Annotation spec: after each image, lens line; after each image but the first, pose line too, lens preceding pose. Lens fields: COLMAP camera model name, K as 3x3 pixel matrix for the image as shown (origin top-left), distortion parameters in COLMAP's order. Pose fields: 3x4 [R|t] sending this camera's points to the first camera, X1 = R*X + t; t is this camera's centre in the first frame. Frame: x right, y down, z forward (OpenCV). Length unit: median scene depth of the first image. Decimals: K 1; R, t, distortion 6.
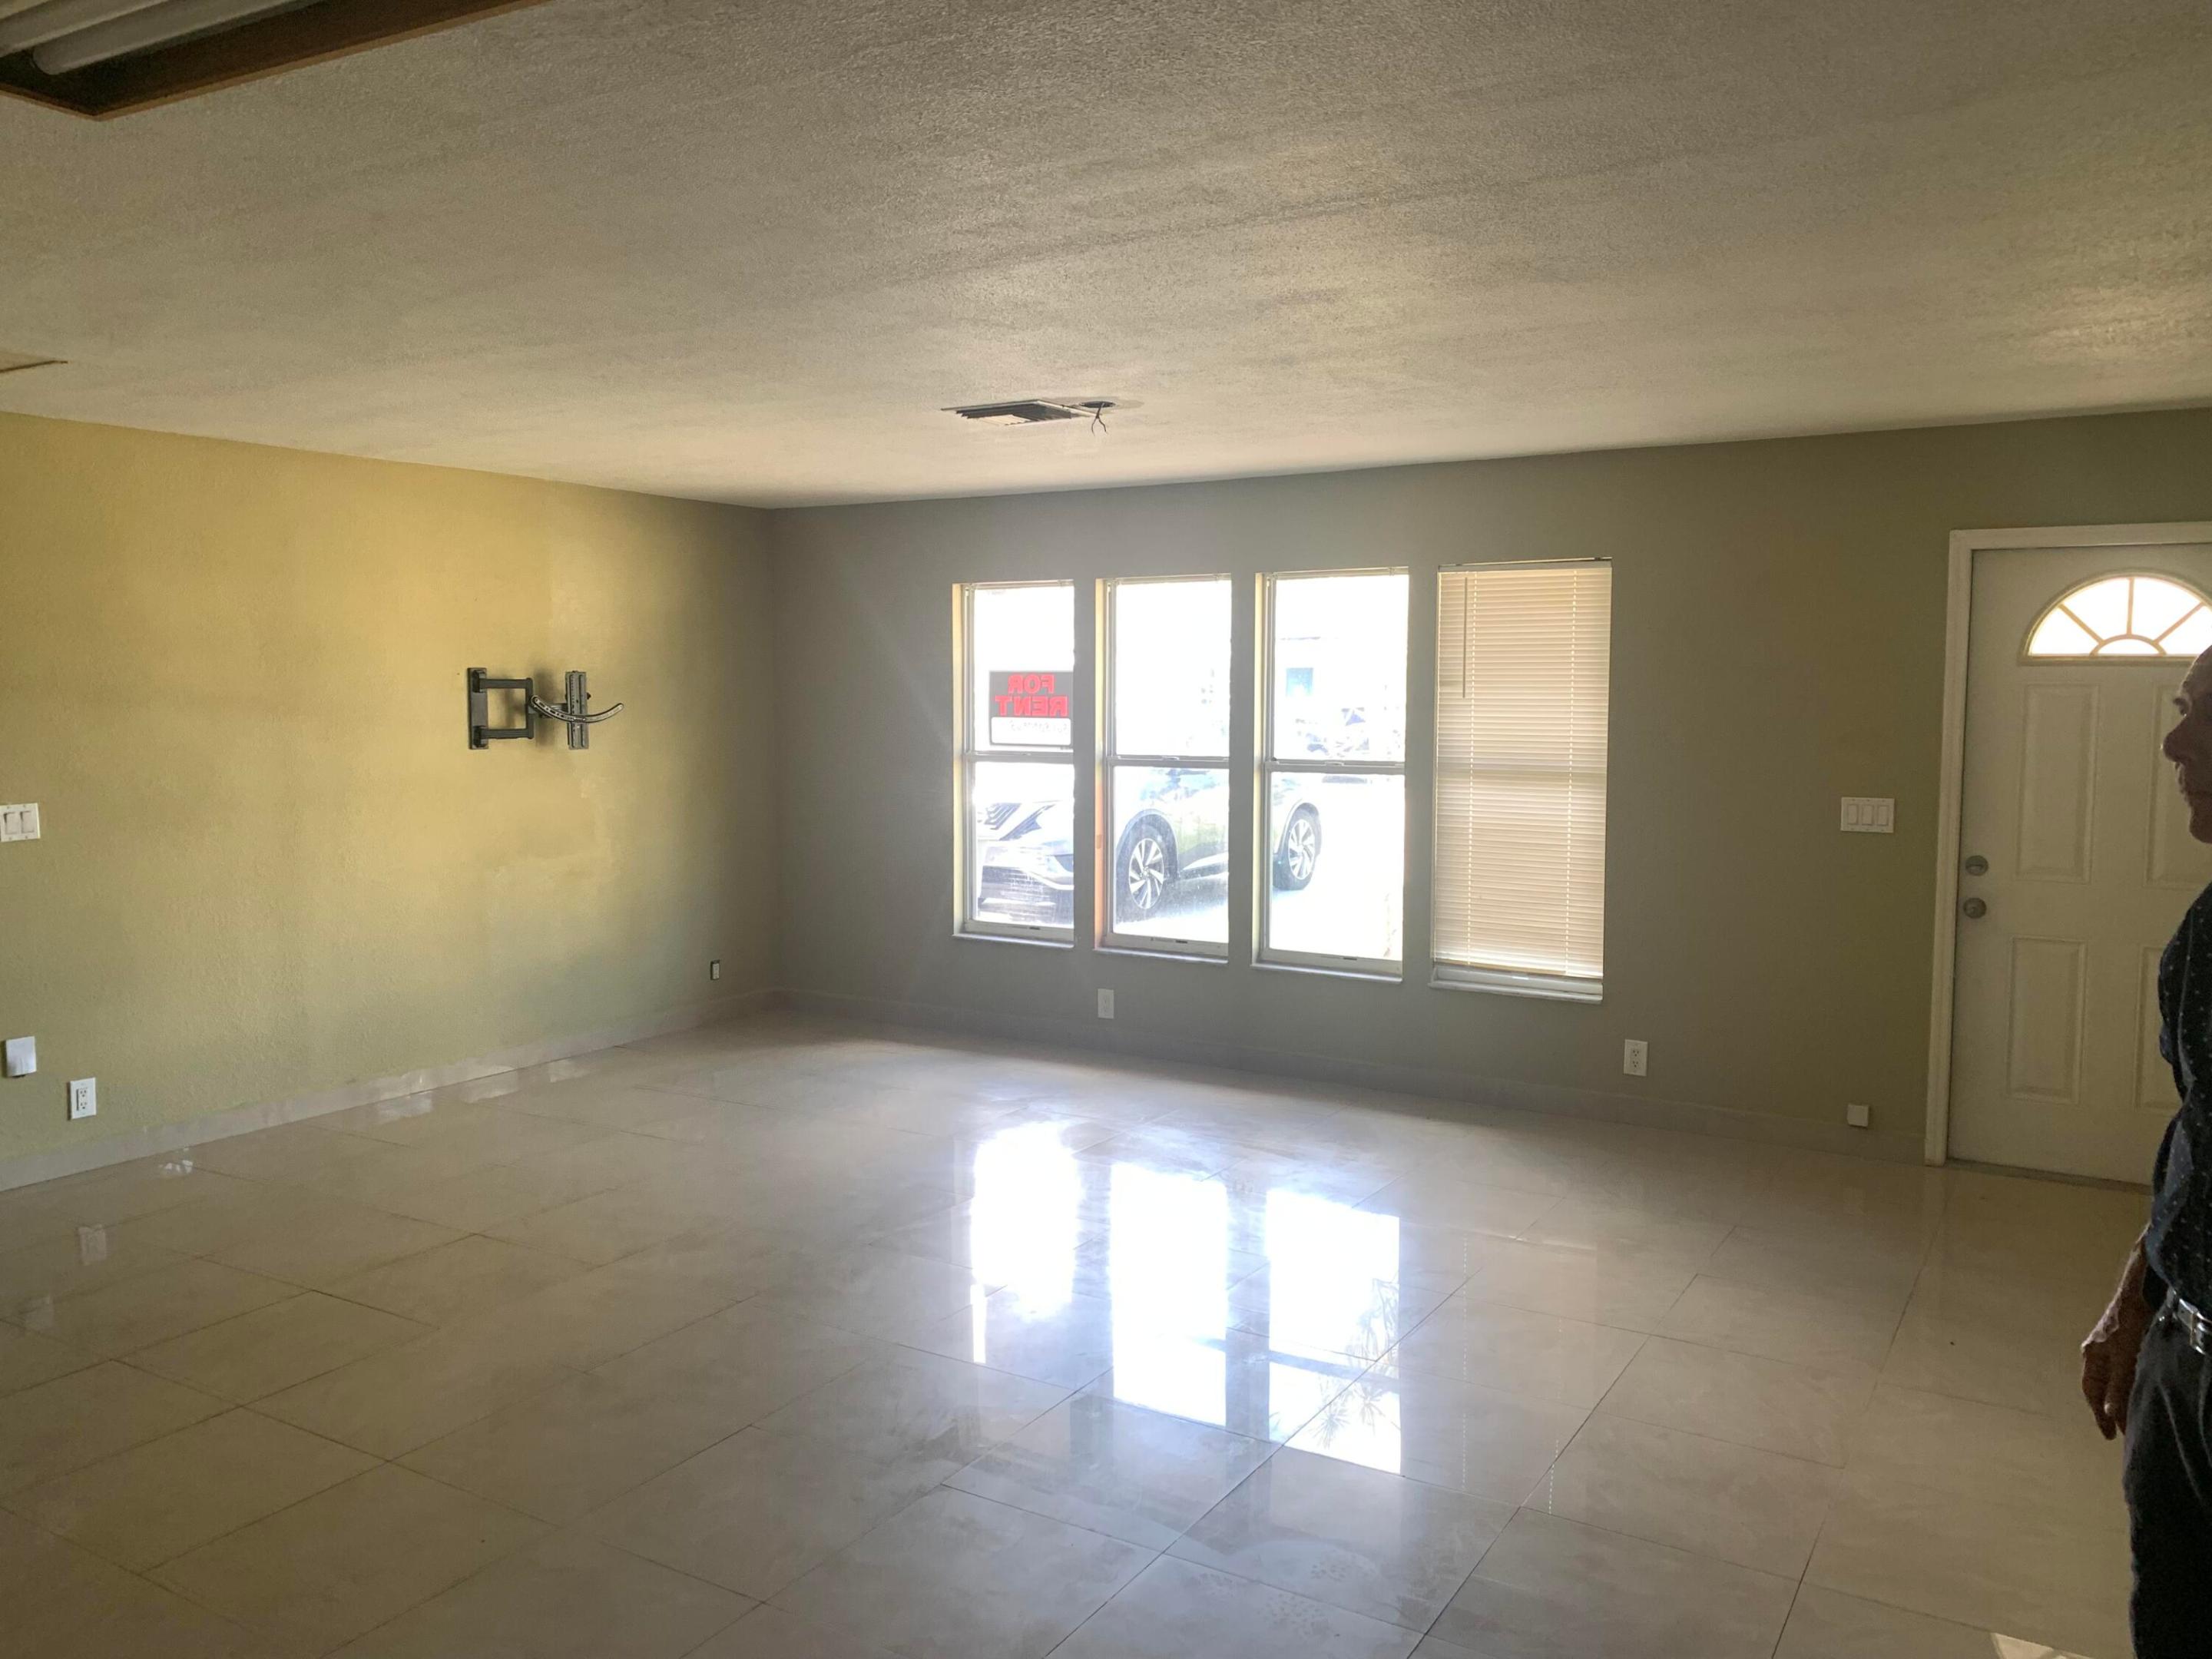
lens RADIAL K [[1694.2, 0, 1111.2], [0, 1694.2, 825.1], [0, 0, 1]] dist [0.041713, -0.048208]
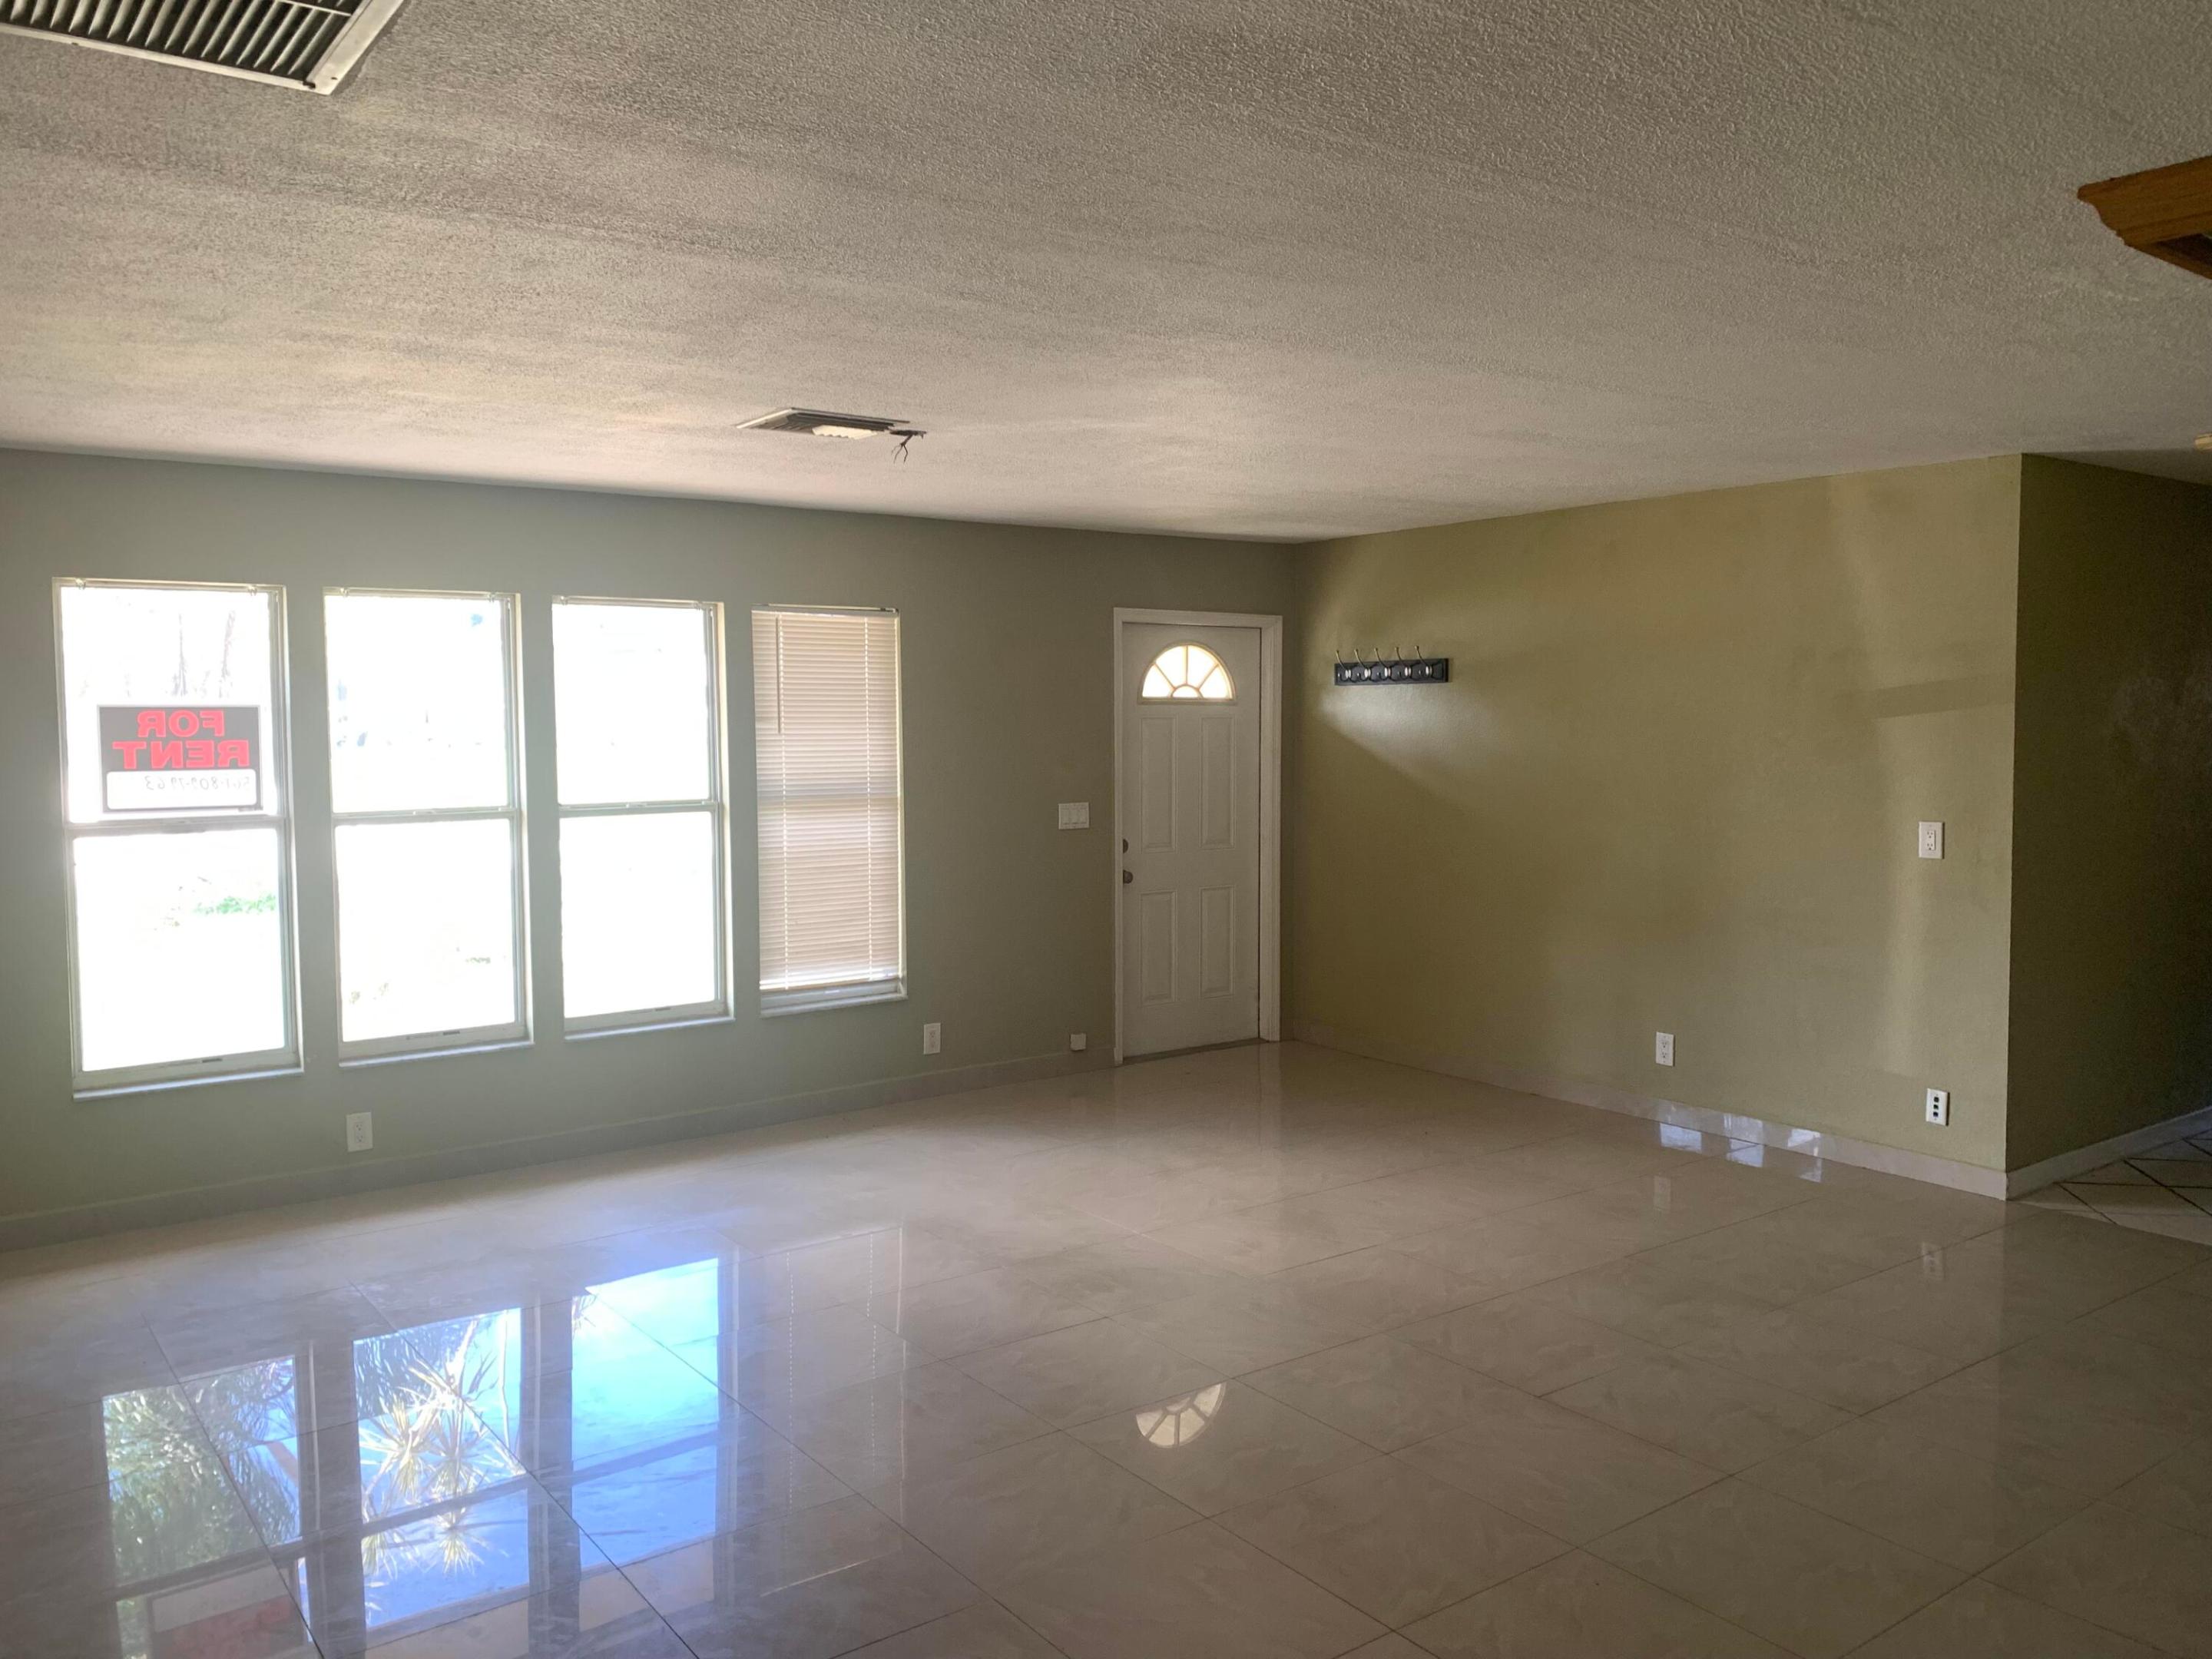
lens RADIAL K [[1694.2, 0, 1115.5], [0, 1694.2, 831.9], [0, 0, 1]] dist [0.041713, -0.048208]
pose [[0.355065, -0.068411, 0.932335, -0.690073], [0.084658, 0.995574, 0.040811, -0.039606], [-0.931000, 0.064439, 0.359285, 0.438394]]
